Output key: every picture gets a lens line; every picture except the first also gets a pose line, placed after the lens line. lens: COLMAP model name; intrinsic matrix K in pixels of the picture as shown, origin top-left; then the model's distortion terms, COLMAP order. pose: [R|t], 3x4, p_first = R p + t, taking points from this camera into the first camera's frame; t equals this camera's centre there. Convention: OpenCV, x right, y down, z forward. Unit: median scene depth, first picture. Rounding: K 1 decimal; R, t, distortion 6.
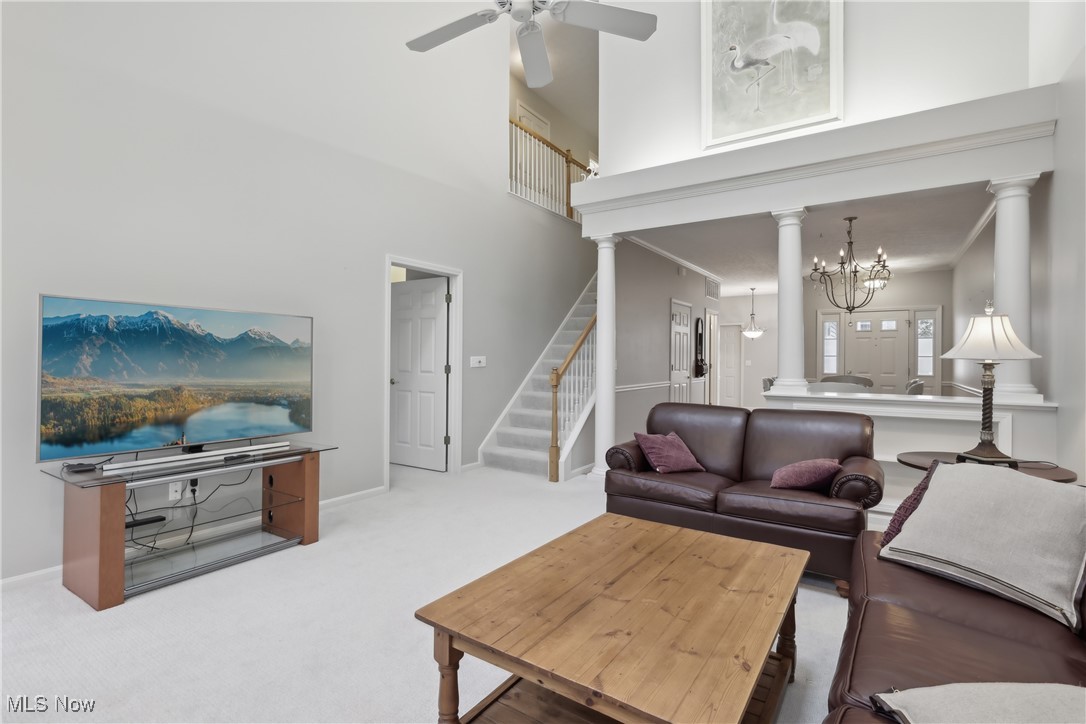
lens RADIAL K [[513.9, 0, 533.2], [0, 513.9, 355.5], [0, 0, 1]] dist [0.001704, -0.002451]
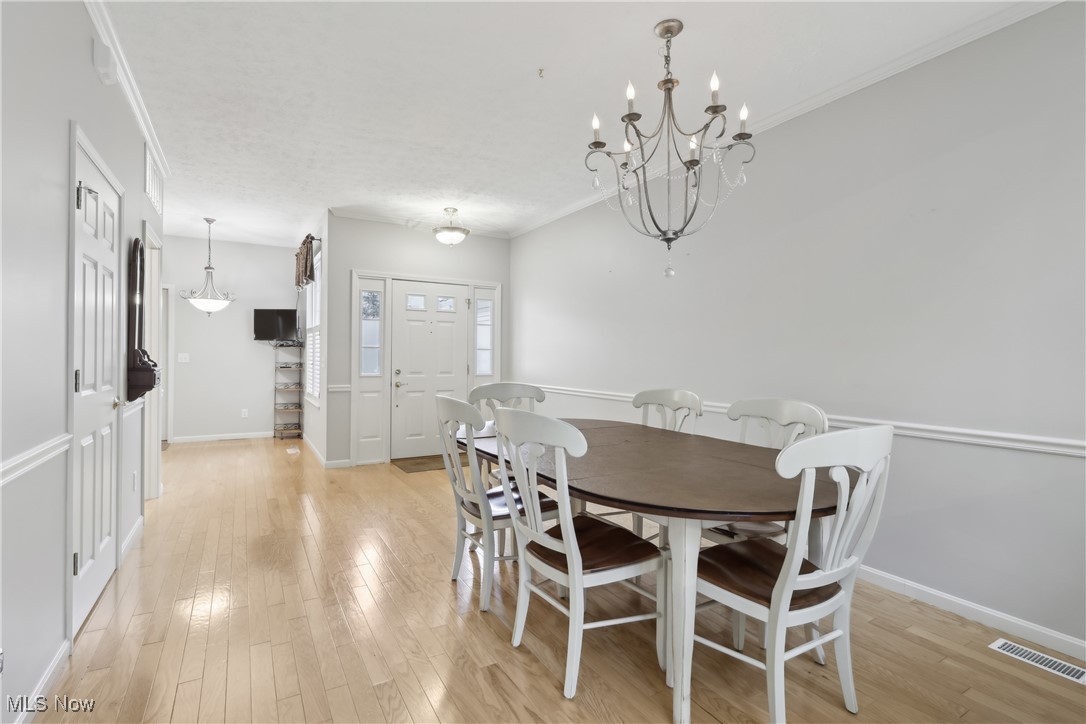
lens RADIAL K [[513.9, 0, 533.0], [0, 513.9, 353.4], [0, 0, 1]] dist [0.001704, -0.002451]
pose [[0.439815, 0.004053, 0.898079, 0.121608], [-0.013648, 0.999905, 0.002172, 0.004943], [-0.897985, -0.013212, 0.439829, 0.604582]]
